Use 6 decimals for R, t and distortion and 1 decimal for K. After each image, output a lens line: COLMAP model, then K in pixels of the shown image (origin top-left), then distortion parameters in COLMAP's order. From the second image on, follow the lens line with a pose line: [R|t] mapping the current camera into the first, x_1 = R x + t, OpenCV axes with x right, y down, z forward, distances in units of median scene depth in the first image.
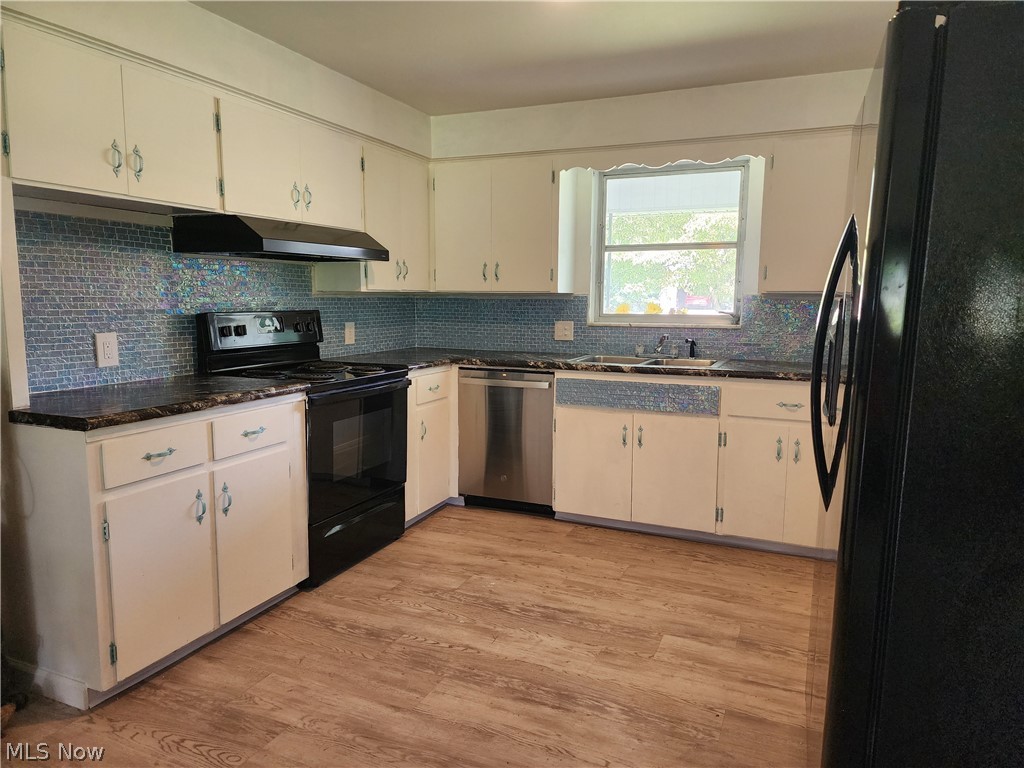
lens RADIAL K [[690.9, 0, 543.5], [0, 690.9, 388.2], [0, 0, 1]] dist [0.070784, -0.052240]
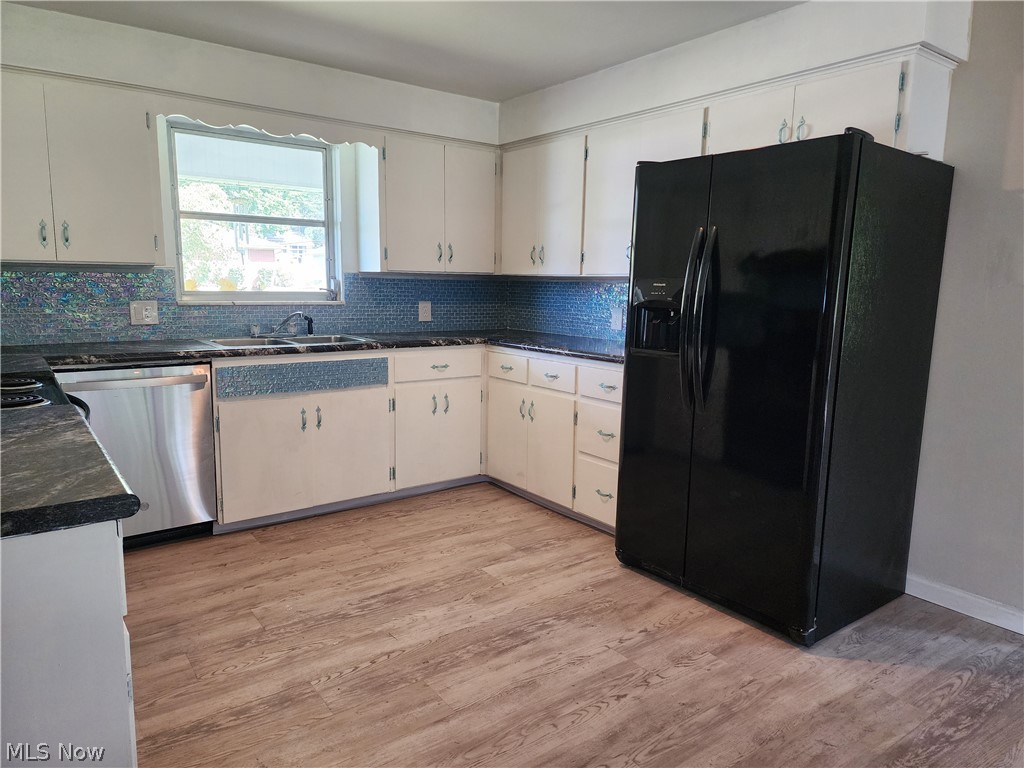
lens RADIAL K [[690.9, 0, 513.8], [0, 690.9, 380.2], [0, 0, 1]] dist [0.070784, -0.052240]
pose [[0.502994, -0.125350, 0.855152, -0.607156], [0.100048, 0.991220, 0.086448, -0.042900], [-0.858480, 0.042074, 0.511118, 0.283493]]
